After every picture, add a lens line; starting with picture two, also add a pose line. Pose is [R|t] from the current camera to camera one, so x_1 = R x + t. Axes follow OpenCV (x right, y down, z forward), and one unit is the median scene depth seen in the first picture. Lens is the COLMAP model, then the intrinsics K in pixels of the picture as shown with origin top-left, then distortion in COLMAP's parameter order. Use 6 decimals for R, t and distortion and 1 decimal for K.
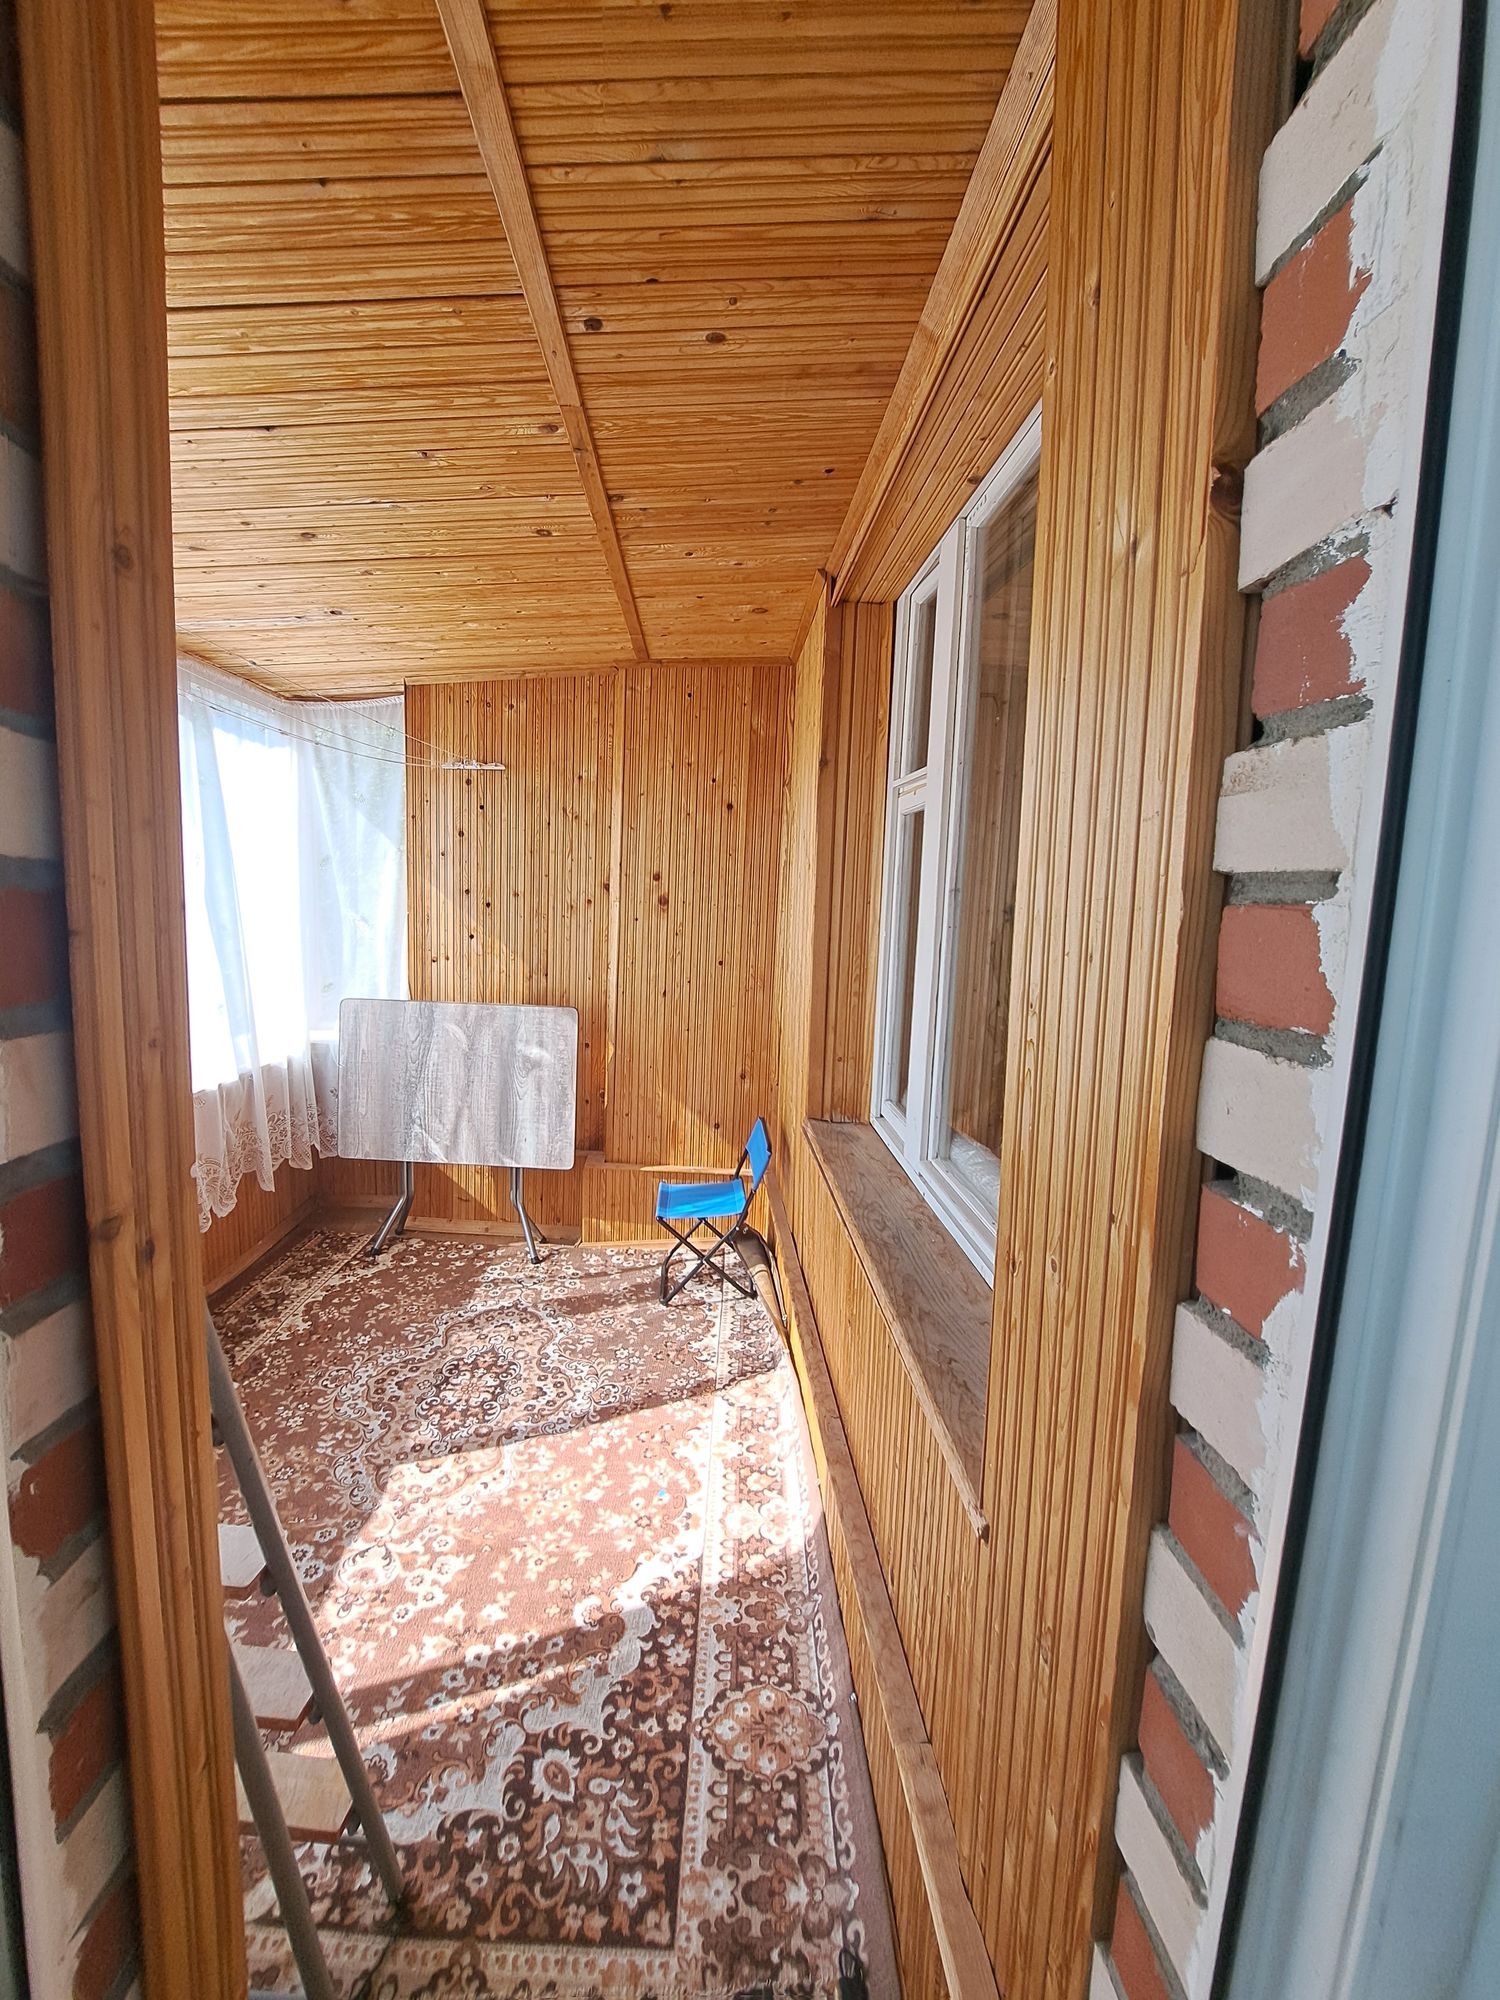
lens RADIAL K [[794.2, 0, 680.6], [0, 794.2, 986.6], [0, 0, 1]] dist [-0.019081, -0.000589]
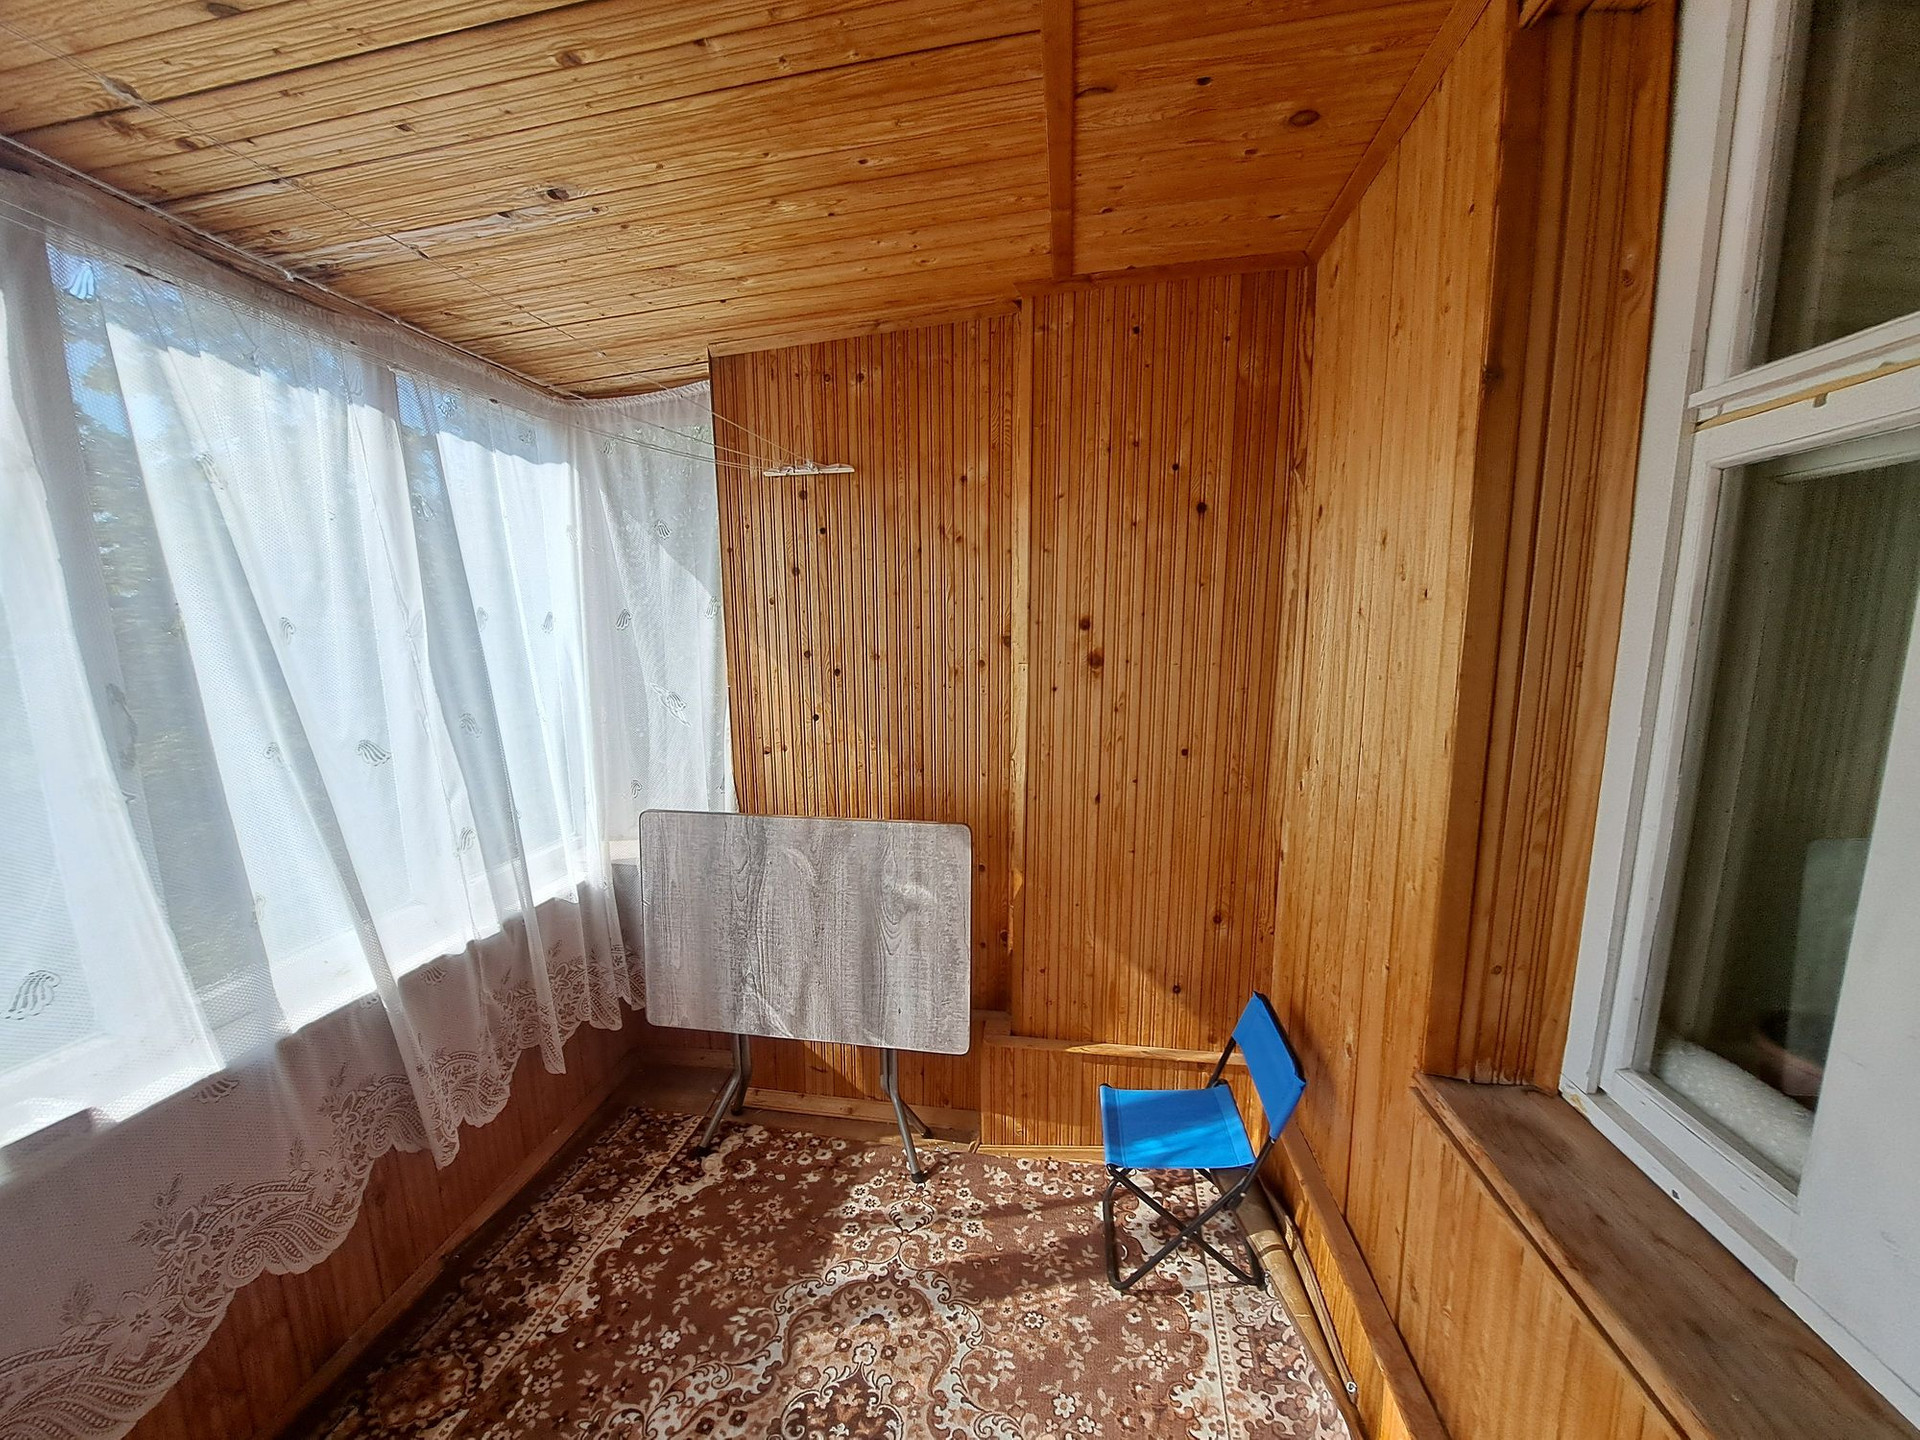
lens RADIAL K [[762.4, 0, 959.9], [0, 762.4, 766.7], [0, 0, 1]] dist [-0.019081, -0.000589]
pose [[0.994189, -0.017862, -0.106157, -0.067437], [0.023483, 0.998374, 0.051939, -0.053897], [0.105057, -0.054130, 0.992992, 0.350852]]
